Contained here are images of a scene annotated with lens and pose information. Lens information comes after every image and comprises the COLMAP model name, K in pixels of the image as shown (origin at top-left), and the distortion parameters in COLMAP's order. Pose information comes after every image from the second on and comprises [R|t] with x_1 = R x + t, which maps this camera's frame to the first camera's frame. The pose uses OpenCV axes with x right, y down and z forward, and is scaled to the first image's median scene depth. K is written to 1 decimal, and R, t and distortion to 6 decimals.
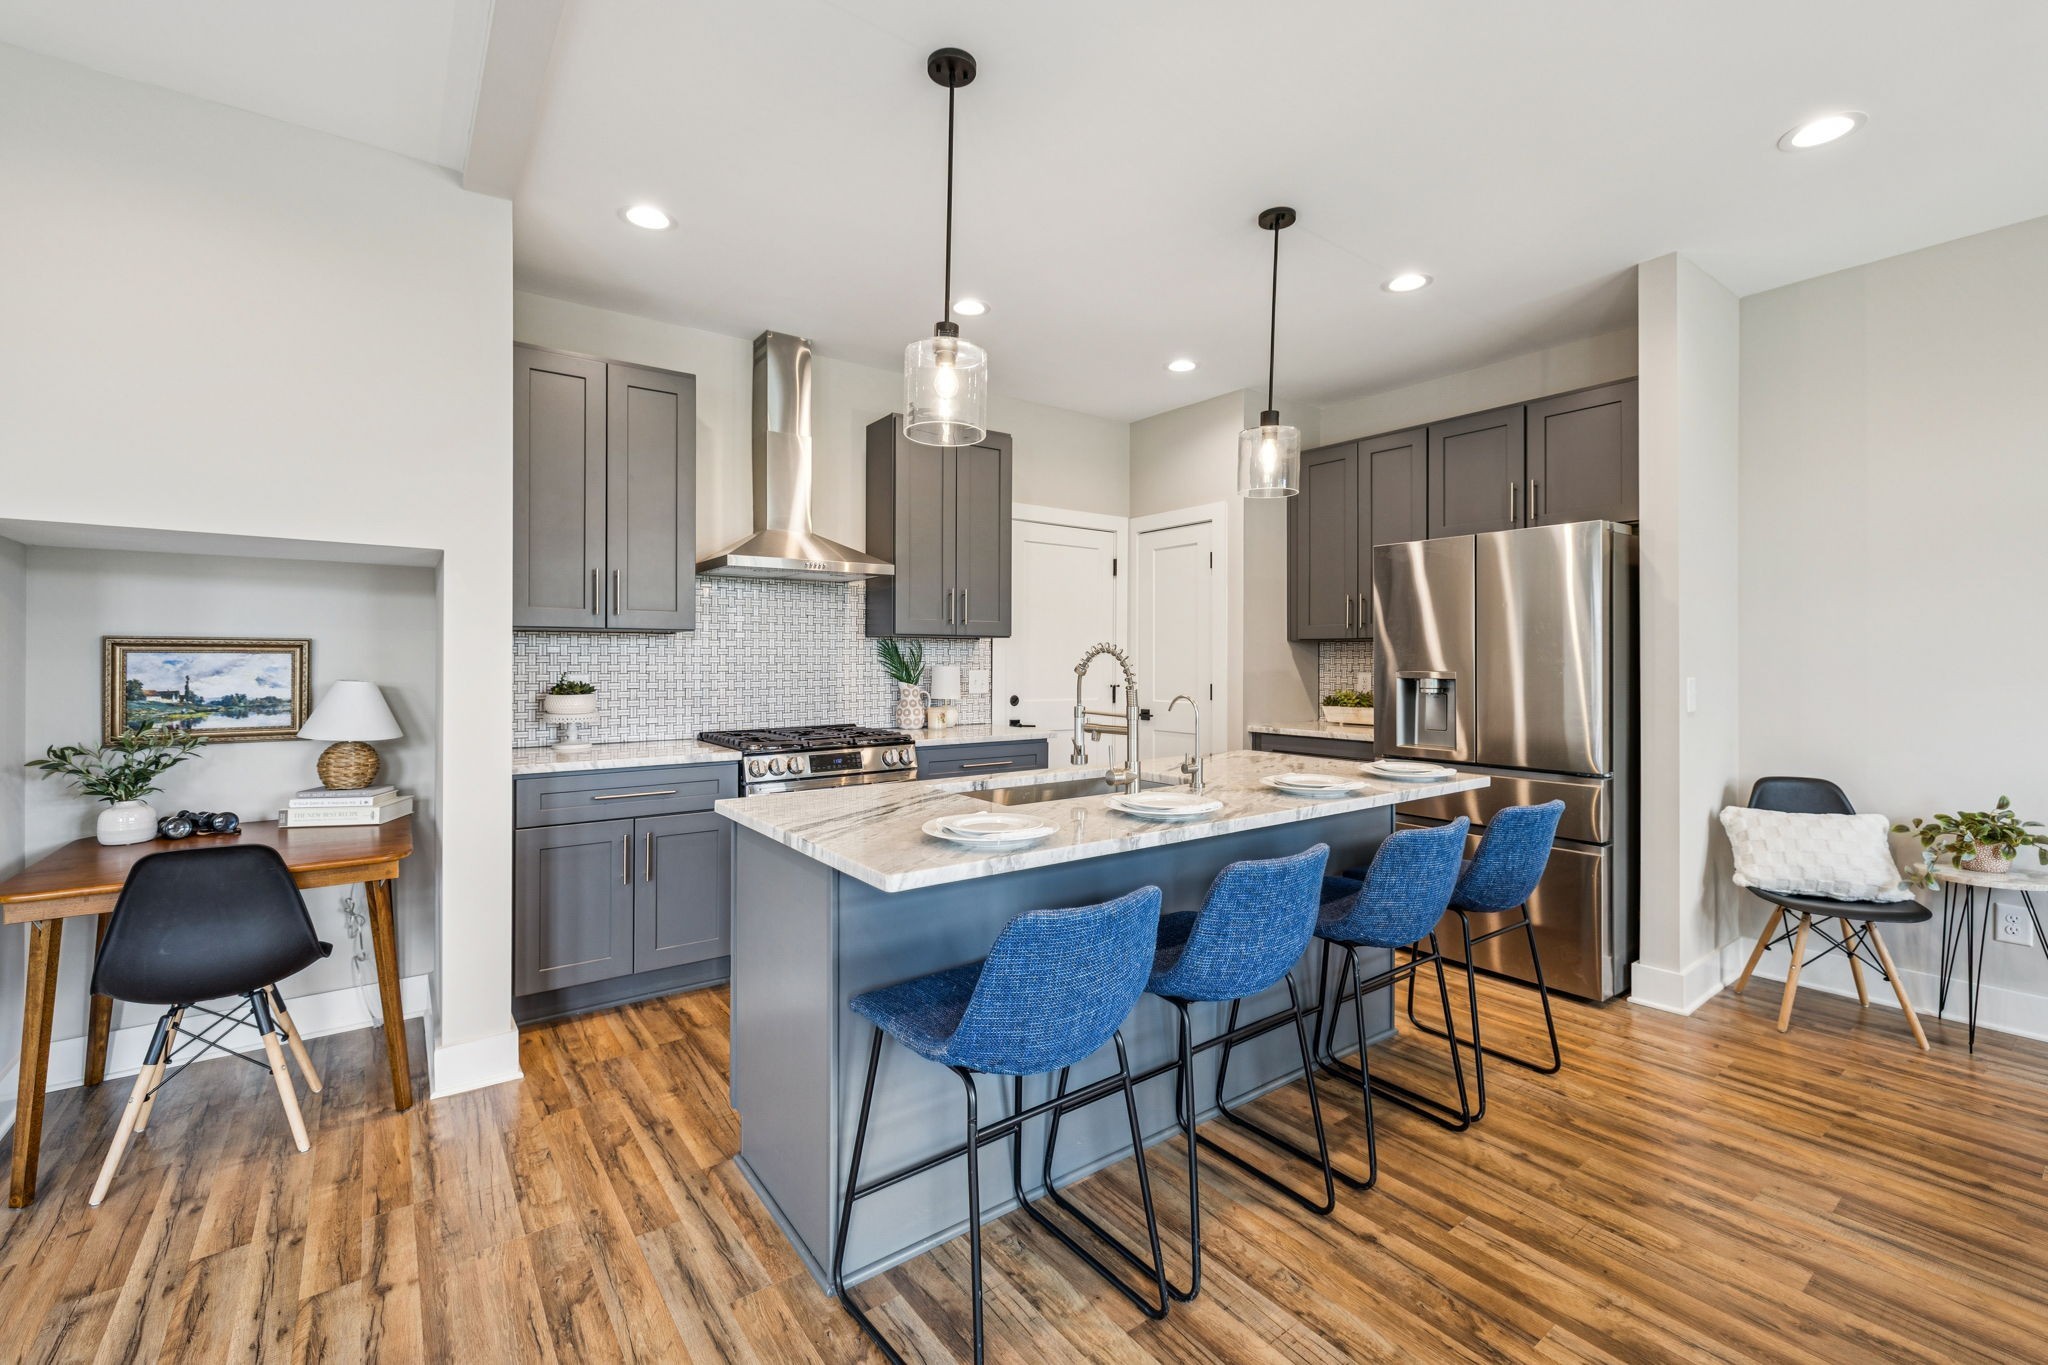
lens RADIAL K [[869.0, 0, 1029.6], [0, 869.0, 667.5], [0, 0, 1]] dist [-0.002059, -0.000206]
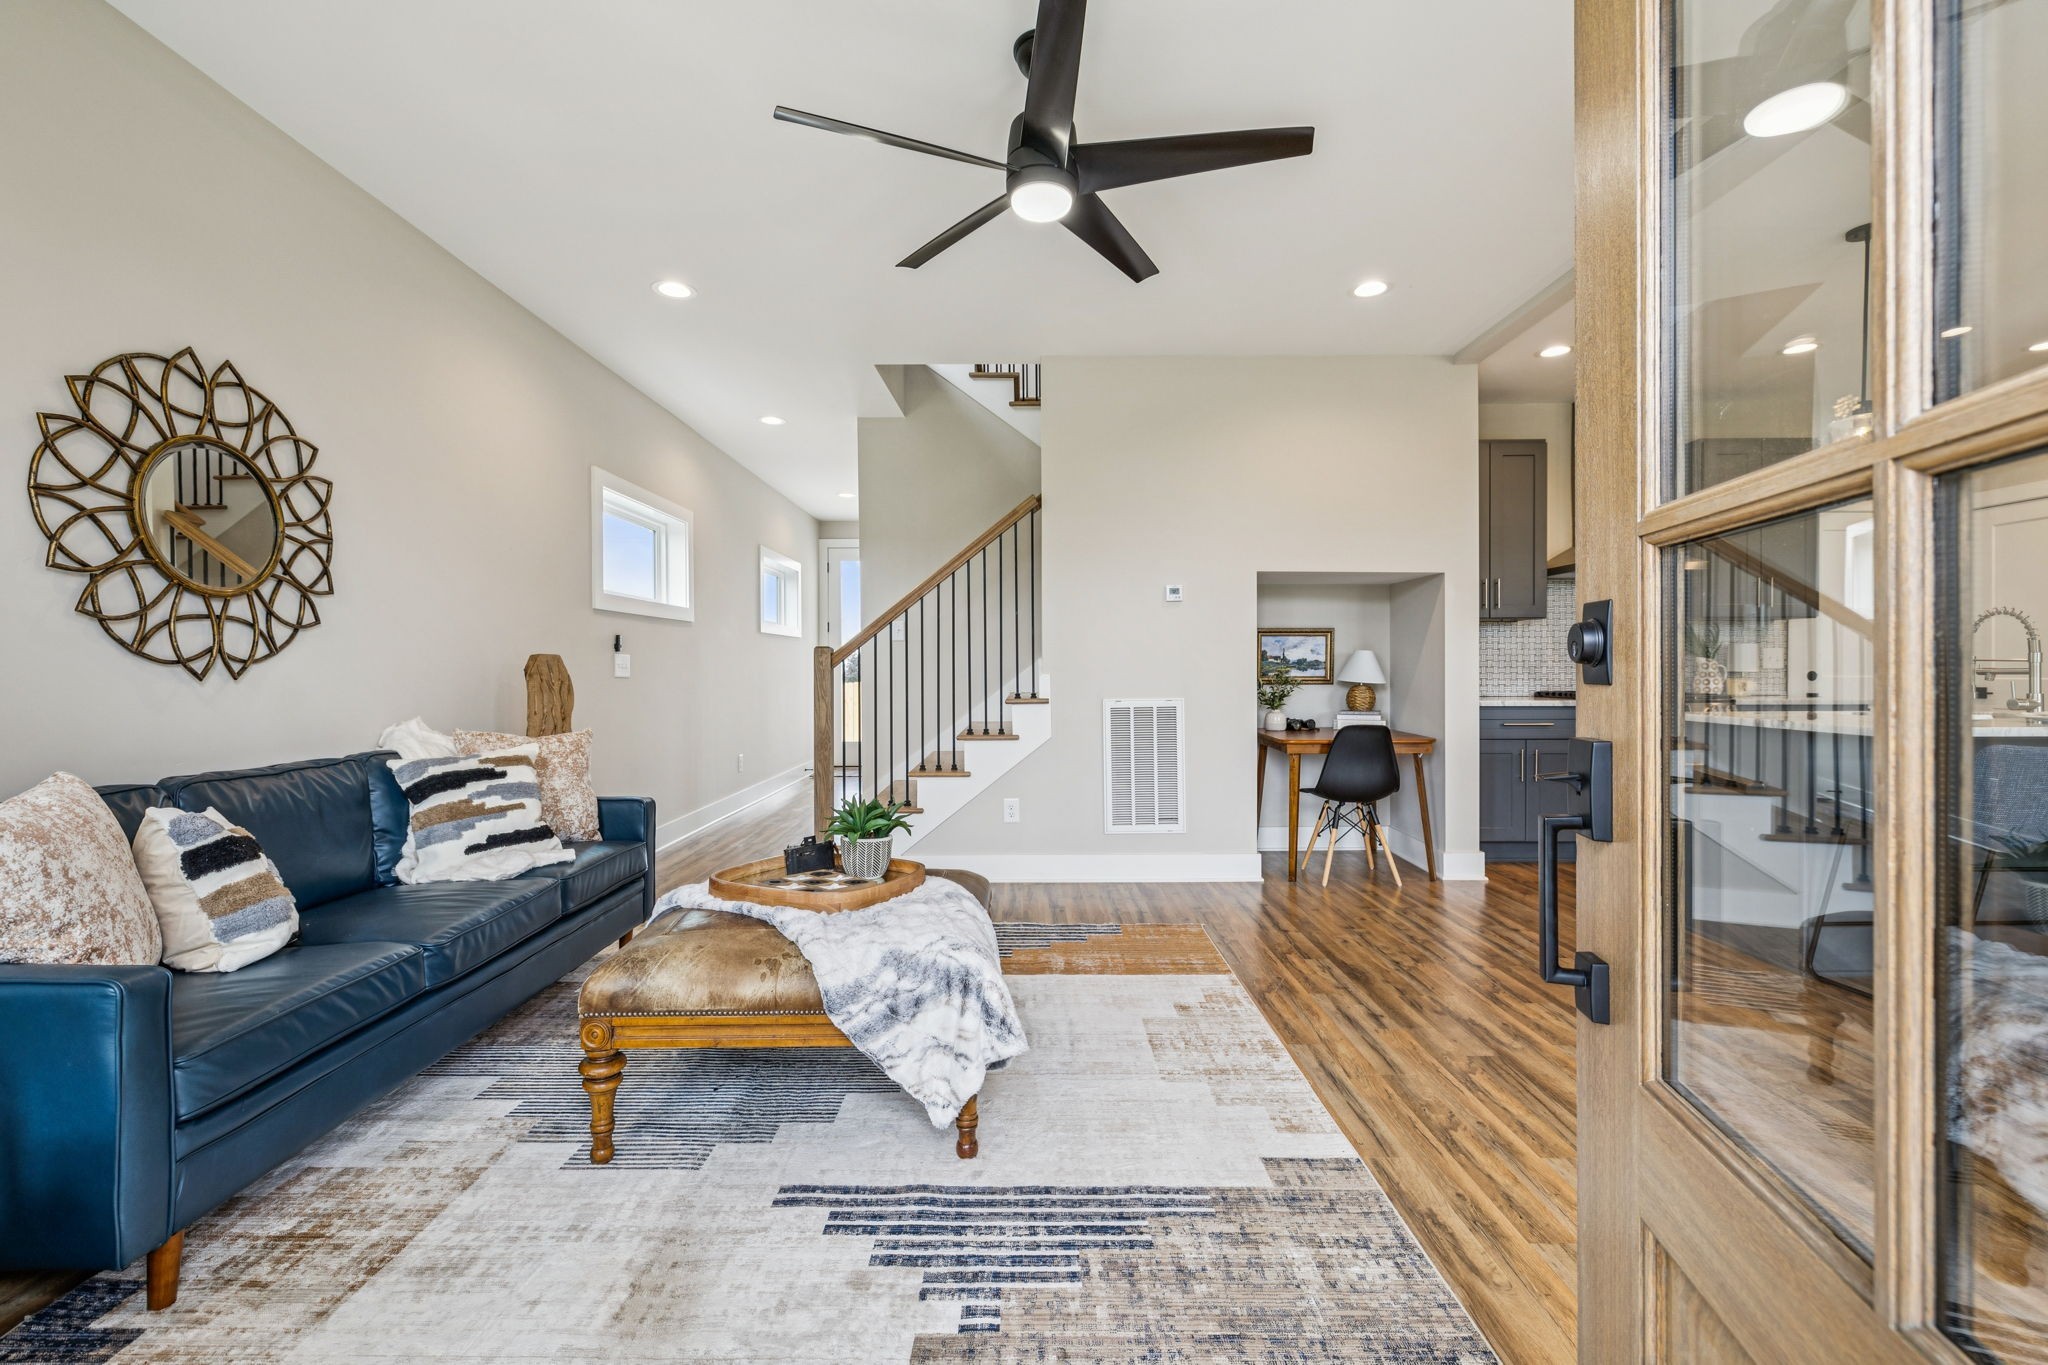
lens RADIAL K [[869.0, 0, 1021.0], [0, 869.0, 681.2], [0, 0, 1]] dist [-0.002059, -0.000206]
pose [[0.796707, 0.005263, -0.604343, -0.265387], [-0.001031, 0.999972, 0.007349, 0.065932], [0.604365, -0.005232, 0.796690, -0.844543]]
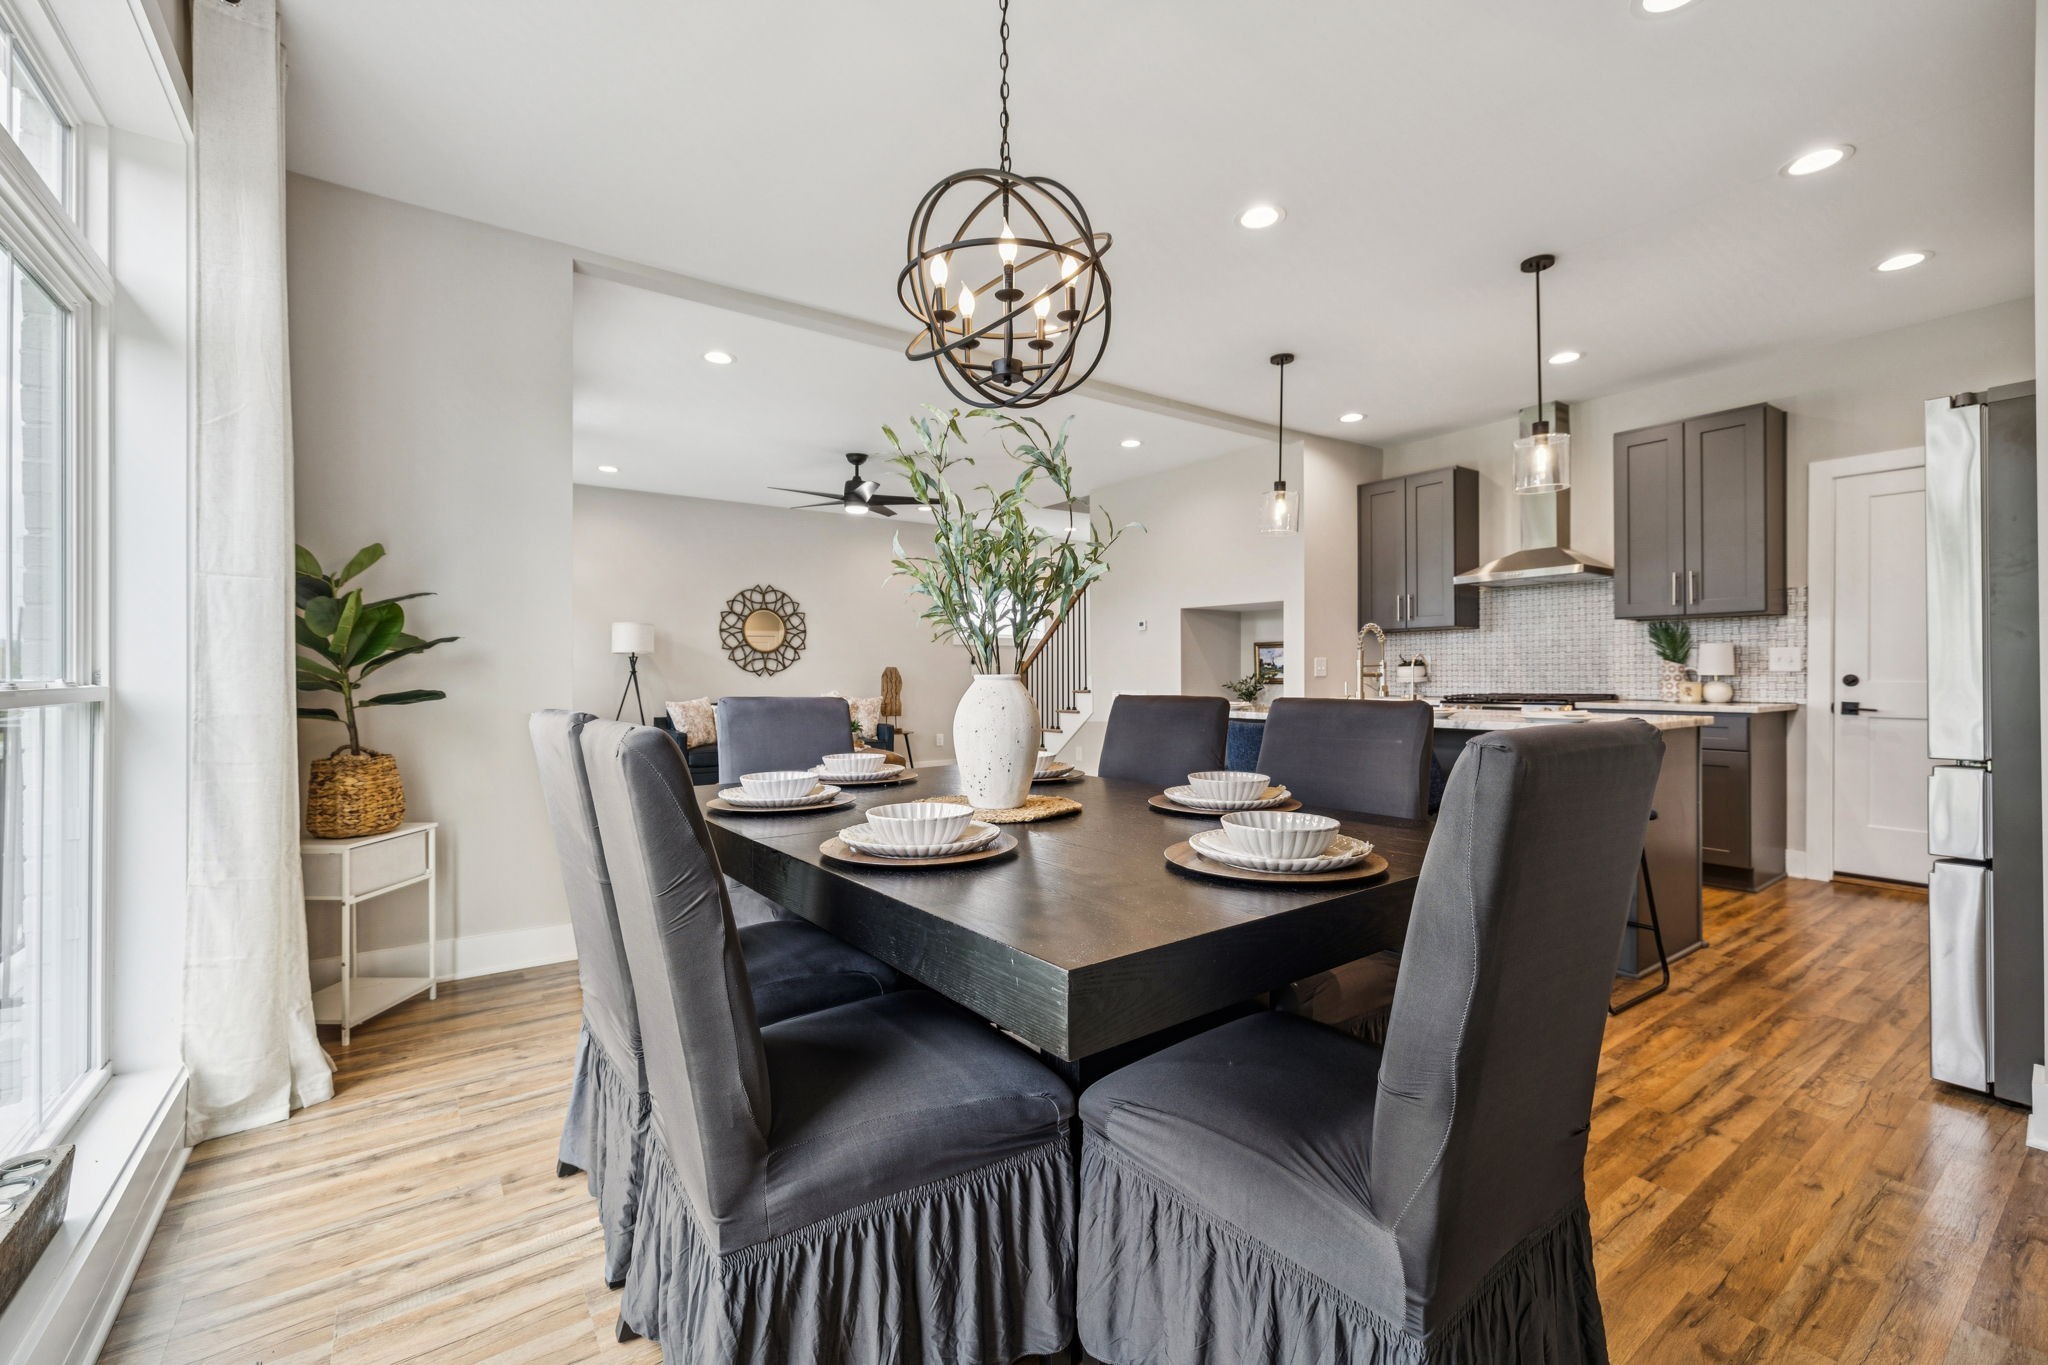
lens RADIAL K [[869.0, 0, 1027.1], [0, 869.0, 675.0], [0, 0, 1]] dist [-0.002059, -0.000206]
pose [[-0.016663, -0.002105, -0.999859, 1.559221], [-0.004534, 0.999988, -0.002030, 0.067917], [0.999851, 0.004499, -0.016672, 0.302792]]
